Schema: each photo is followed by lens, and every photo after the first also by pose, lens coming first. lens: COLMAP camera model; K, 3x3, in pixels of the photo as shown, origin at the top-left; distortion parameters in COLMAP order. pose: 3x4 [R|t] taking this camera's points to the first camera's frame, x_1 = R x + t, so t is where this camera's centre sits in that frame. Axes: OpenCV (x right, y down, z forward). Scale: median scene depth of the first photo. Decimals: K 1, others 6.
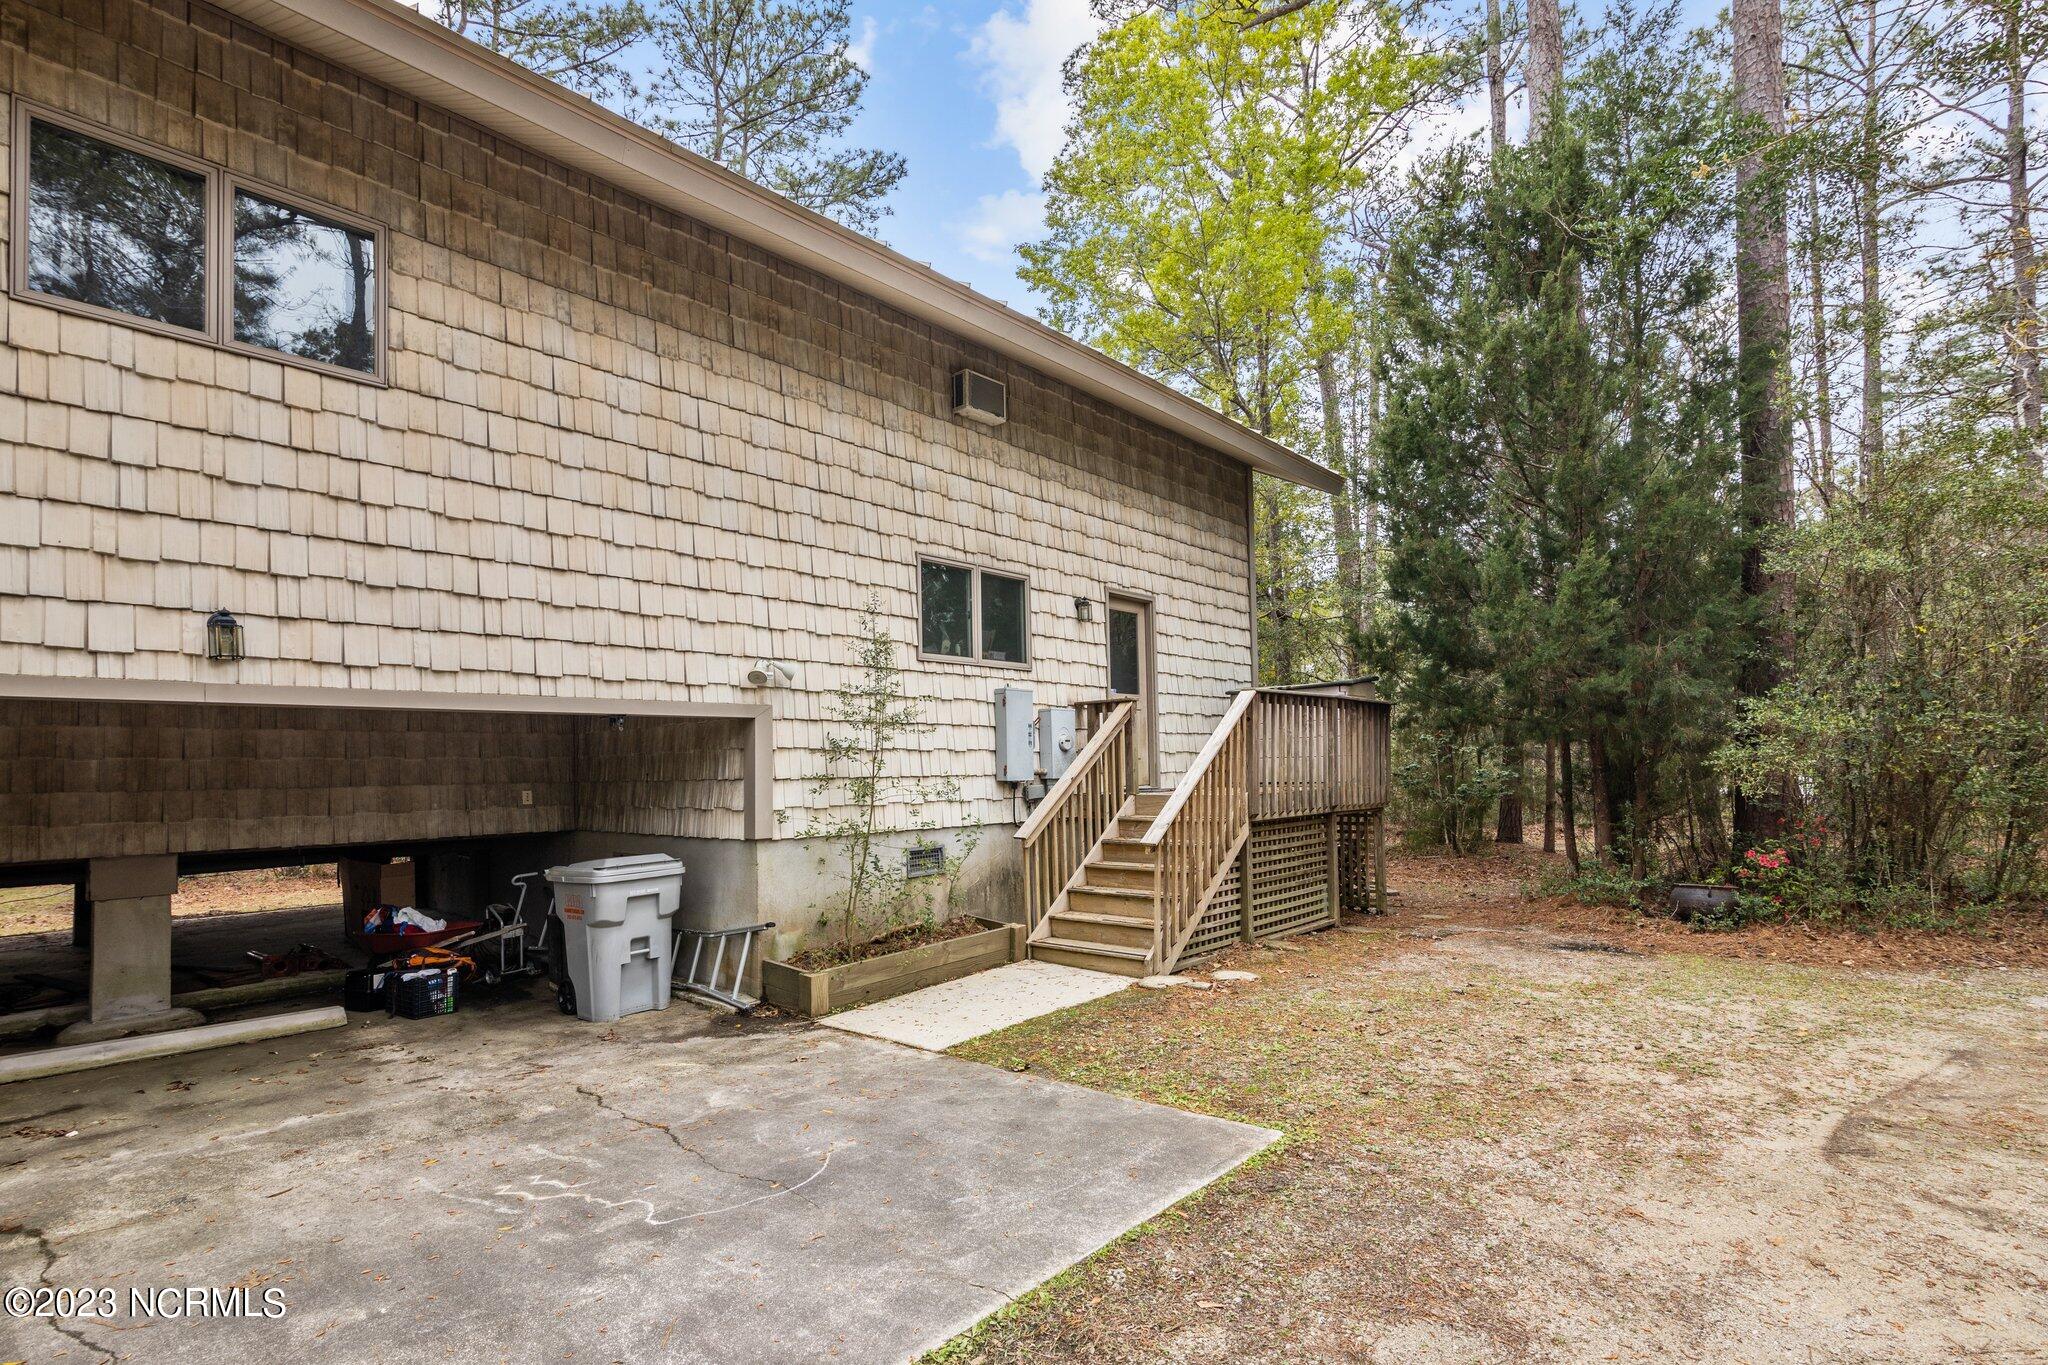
lens RADIAL K [[962.7, 0, 1009.1], [0, 962.7, 753.2], [0, 0, 1]] dist [-0.011114, 0.000355]
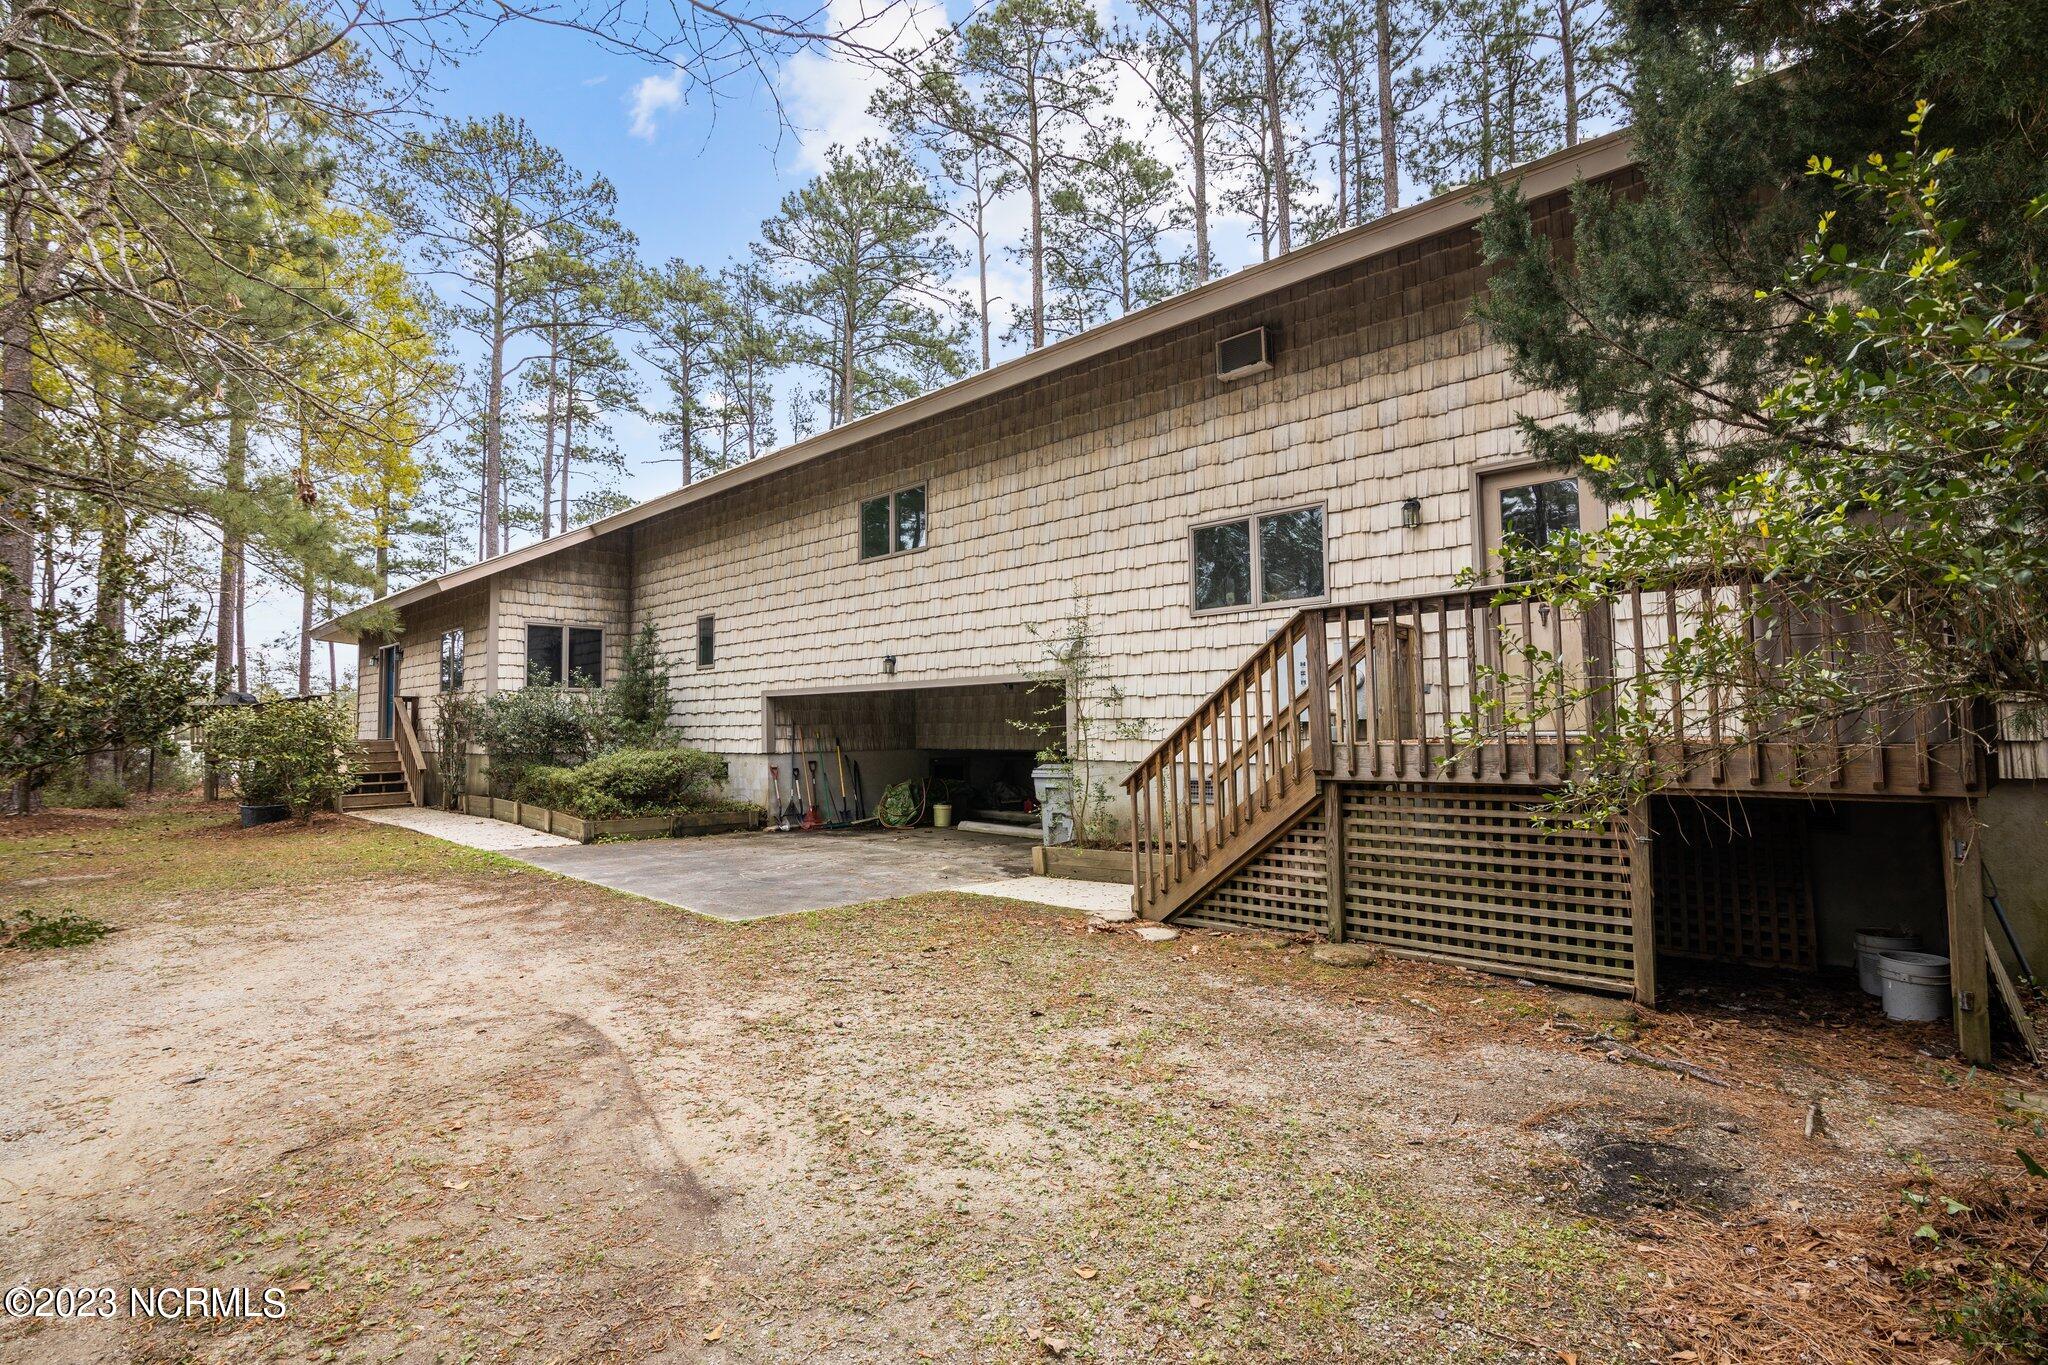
lens RADIAL K [[962.7, 0, 1022.6], [0, 962.7, 681.1], [0, 0, 1]] dist [-0.011114, 0.000355]
pose [[-0.020528, -0.024802, -0.999482, 1.579021], [0.036457, 0.999009, -0.025539, 0.004292], [0.999124, -0.036962, -0.019603, 1.197181]]
